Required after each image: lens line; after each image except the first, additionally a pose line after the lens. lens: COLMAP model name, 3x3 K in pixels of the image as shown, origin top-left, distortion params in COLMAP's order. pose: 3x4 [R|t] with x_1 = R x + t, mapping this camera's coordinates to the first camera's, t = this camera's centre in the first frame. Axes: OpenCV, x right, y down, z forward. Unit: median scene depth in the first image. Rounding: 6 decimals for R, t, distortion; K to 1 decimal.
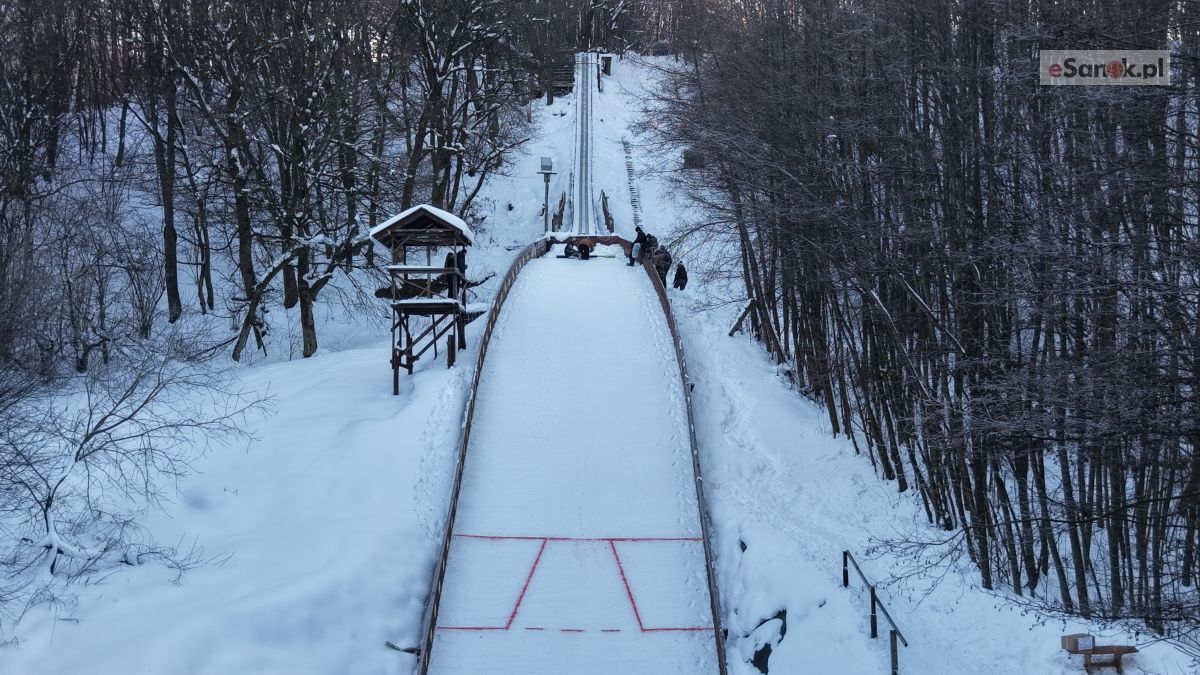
lens RADIAL K [[1648.4, 0, 600.0], [0, 1648.4, 337.5], [0, 0, 1]] dist [0.255711, -1.171475]
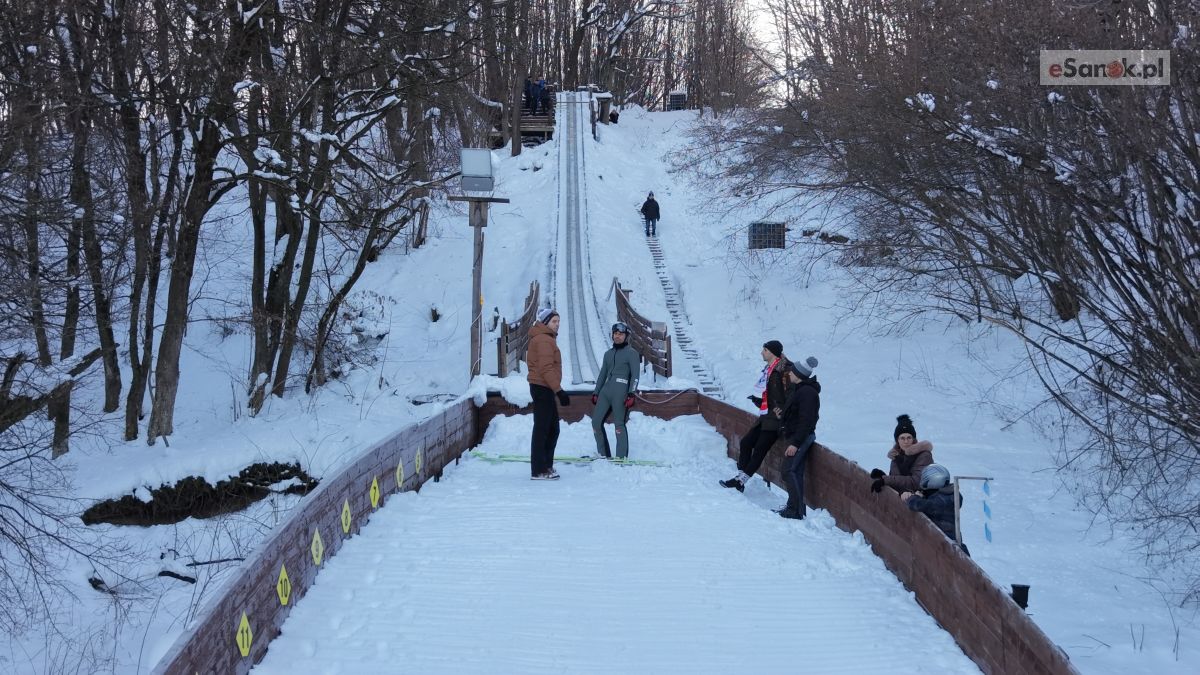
lens RADIAL K [[1573.7, 0, 600.0], [0, 1573.7, 337.5], [0, 0, 1]] dist [0.243858, -0.942419]
pose [[0.999888, 0.000782, 0.014961, -0.010823], [0.000292, 0.997429, -0.071663, -0.042482], [-0.014978, 0.071659, 0.997317, 0.591231]]
